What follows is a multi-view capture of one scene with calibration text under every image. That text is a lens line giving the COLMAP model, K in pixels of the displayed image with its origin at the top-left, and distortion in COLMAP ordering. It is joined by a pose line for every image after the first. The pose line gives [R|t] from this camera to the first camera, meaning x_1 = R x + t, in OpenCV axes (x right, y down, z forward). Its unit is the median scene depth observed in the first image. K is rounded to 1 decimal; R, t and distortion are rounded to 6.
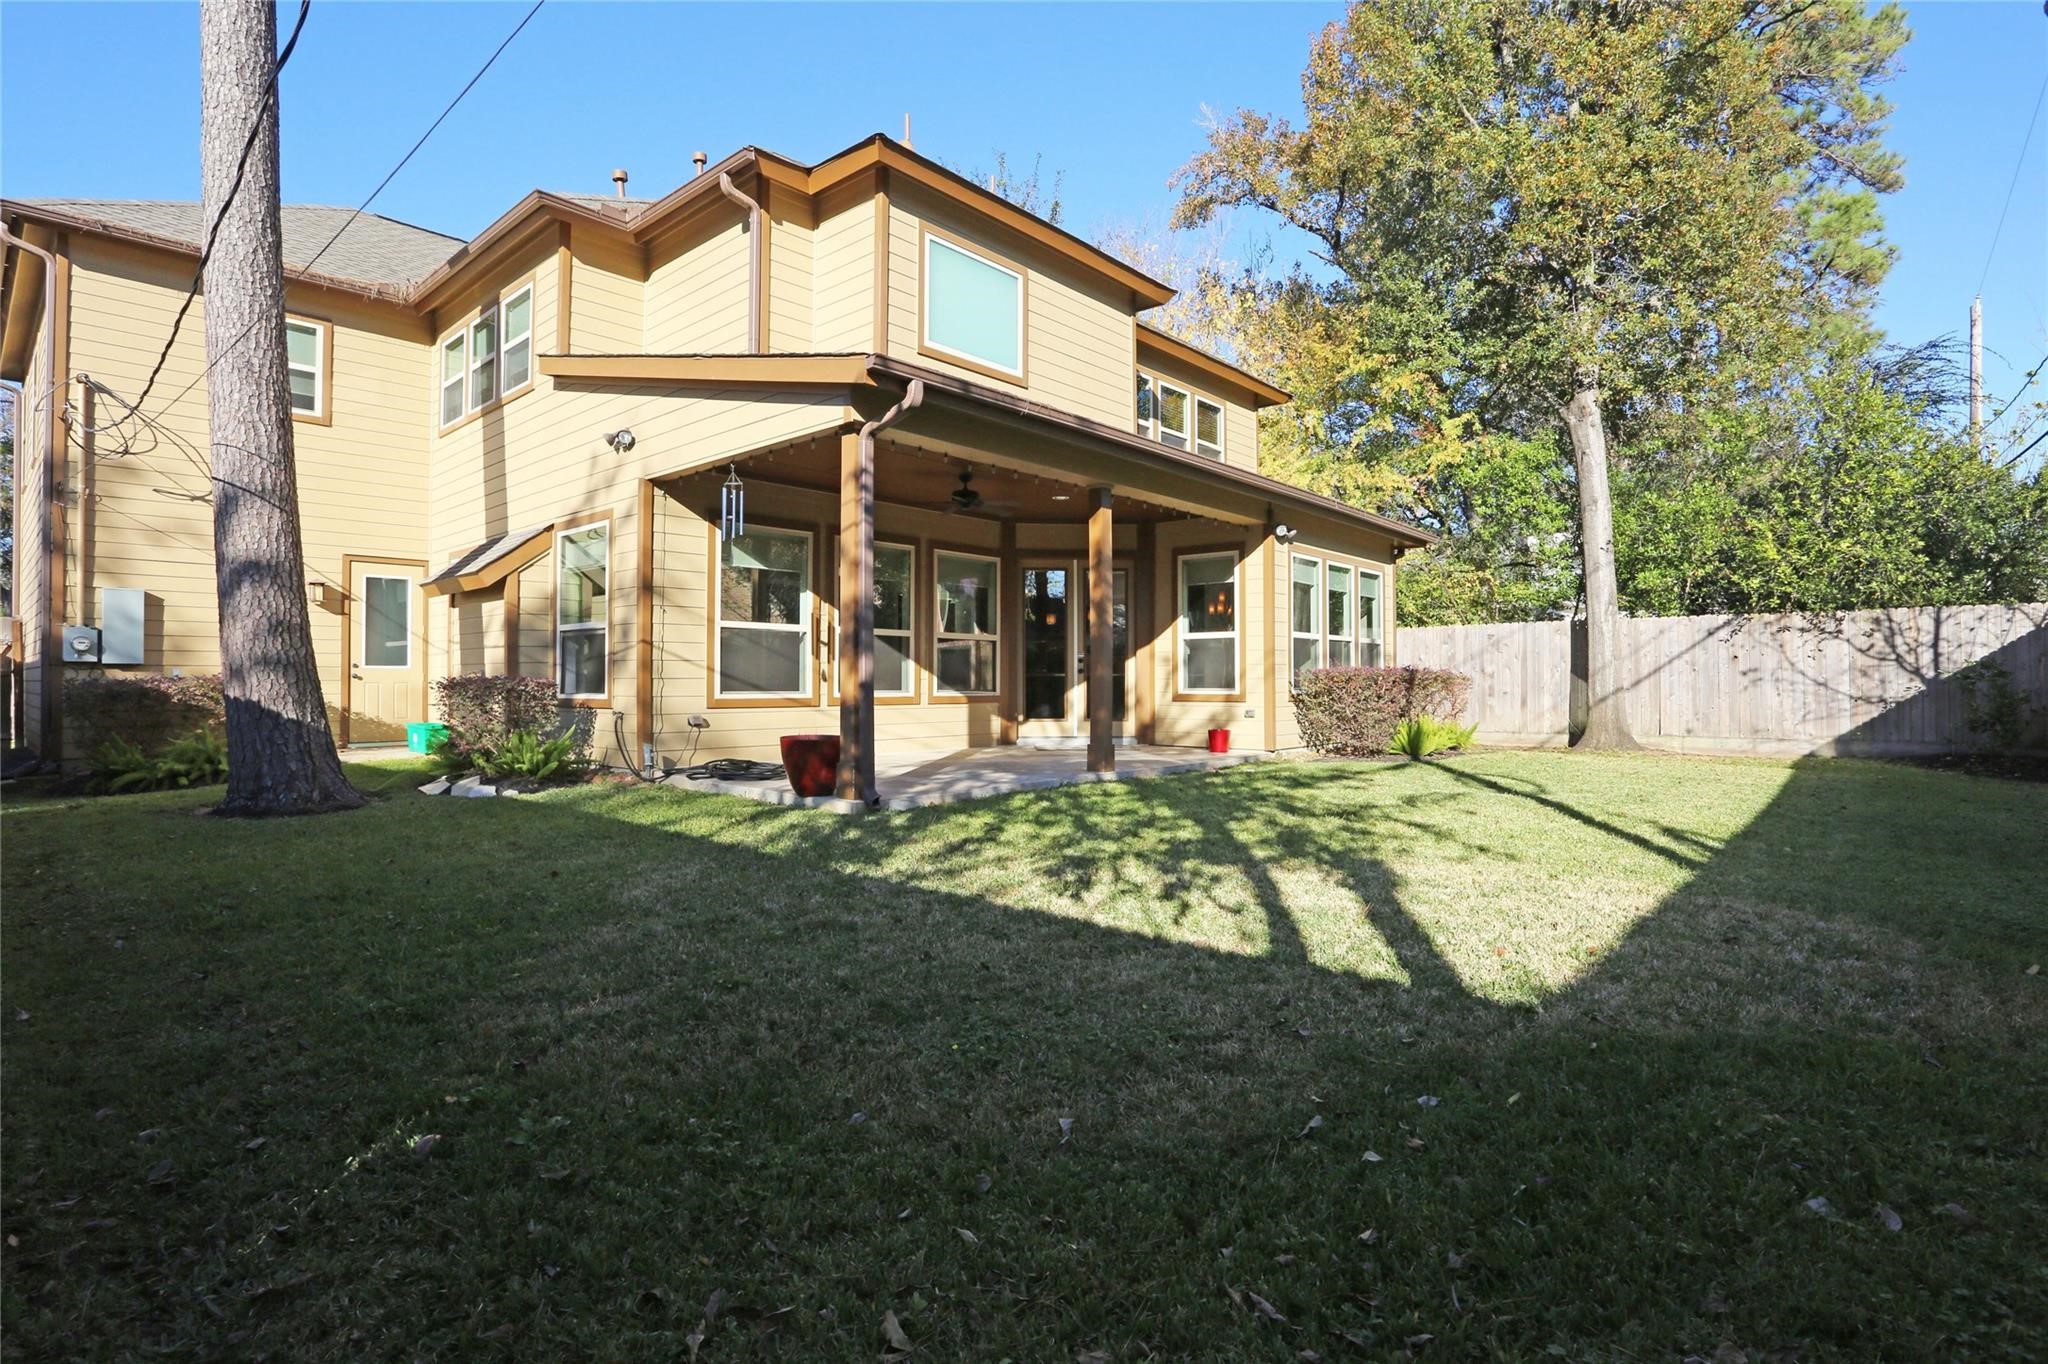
lens RADIAL K [[989.5, 0, 1013.9], [0, 989.5, 678.8], [0, 0, 1]] dist [-0.067517, 0.025917]
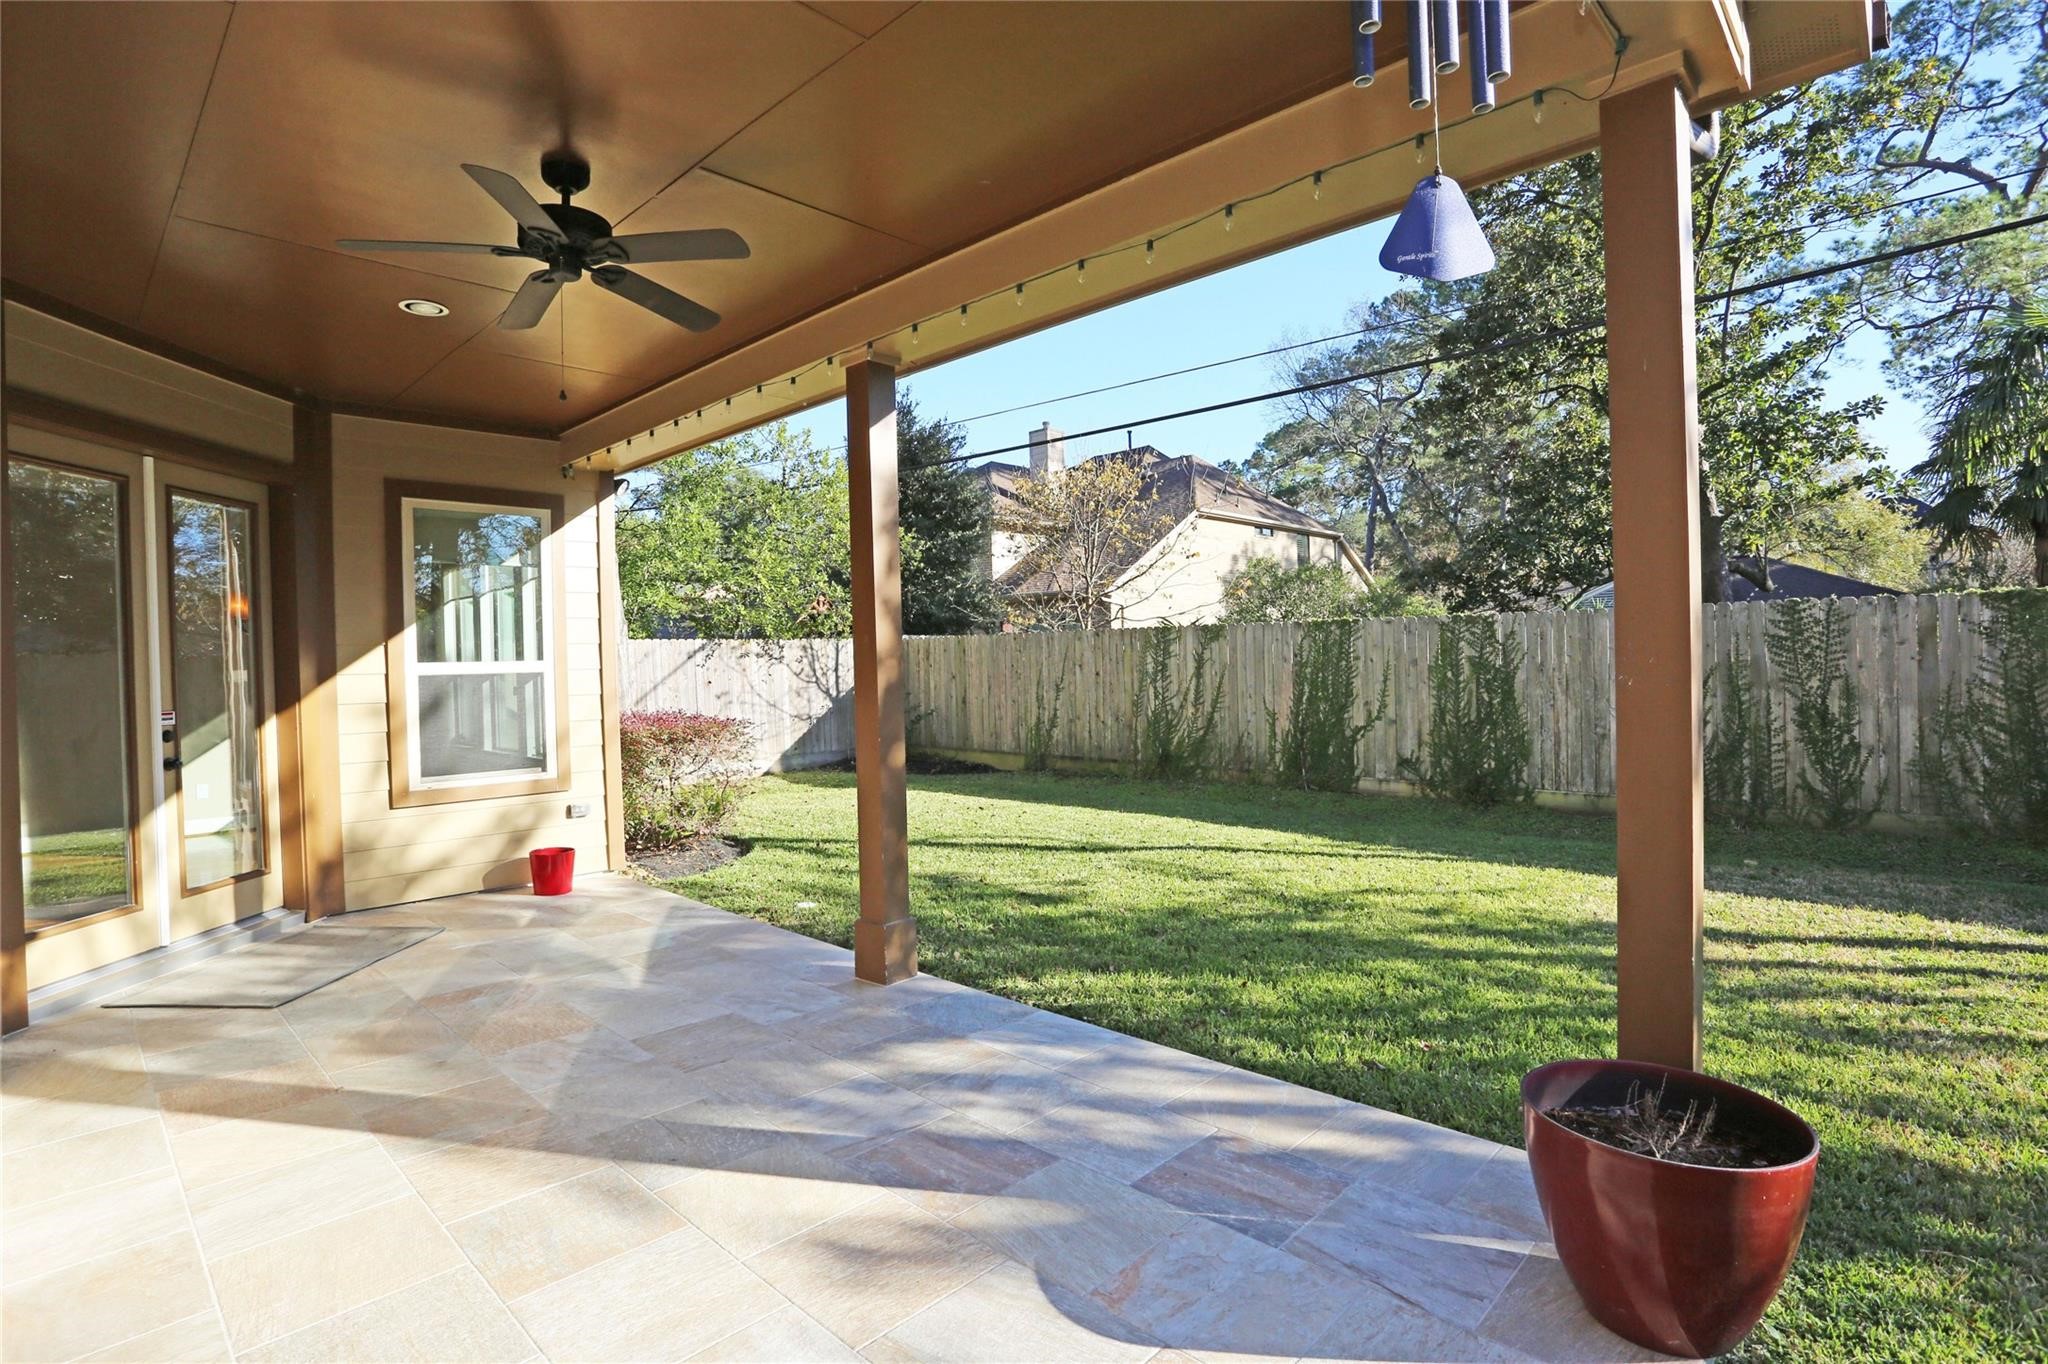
lens RADIAL K [[989.5, 0, 1013.9], [0, 989.5, 678.8], [0, 0, 1]] dist [-0.067517, 0.025917]
pose [[0.042993, -0.018306, 0.998908, -0.280522], [0.020687, 0.999634, 0.017429, -0.039566], [-0.998861, 0.019915, 0.043356, 0.689105]]
